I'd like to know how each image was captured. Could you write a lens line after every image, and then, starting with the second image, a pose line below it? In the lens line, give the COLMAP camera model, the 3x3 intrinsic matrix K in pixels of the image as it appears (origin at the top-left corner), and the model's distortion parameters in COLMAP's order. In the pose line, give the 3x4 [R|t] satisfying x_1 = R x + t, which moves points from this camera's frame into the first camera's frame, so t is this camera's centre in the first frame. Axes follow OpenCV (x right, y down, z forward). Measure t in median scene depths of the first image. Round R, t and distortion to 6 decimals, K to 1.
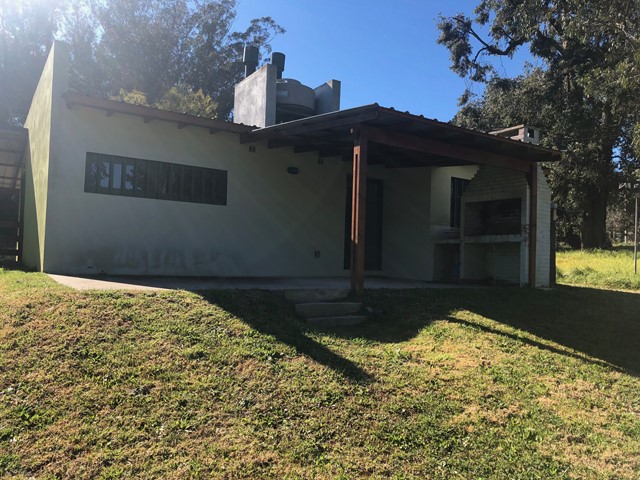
lens RADIAL K [[513.1, 0, 320.0], [0, 513.1, 240.0], [0, 0, 1]] dist [-0.002498, -0.003596]
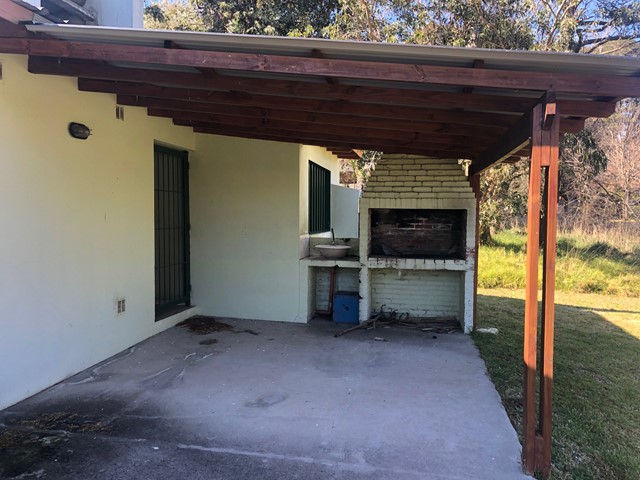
lens RADIAL K [[513.1, 0, 320.0], [0, 513.1, 240.0], [0, 0, 1]] dist [-0.002498, -0.003596]
pose [[0.696474, -0.058934, 0.715158, -0.237905], [-0.022196, 0.994376, 0.103559, -0.097406], [-0.717238, -0.088000, 0.691249, 0.572030]]
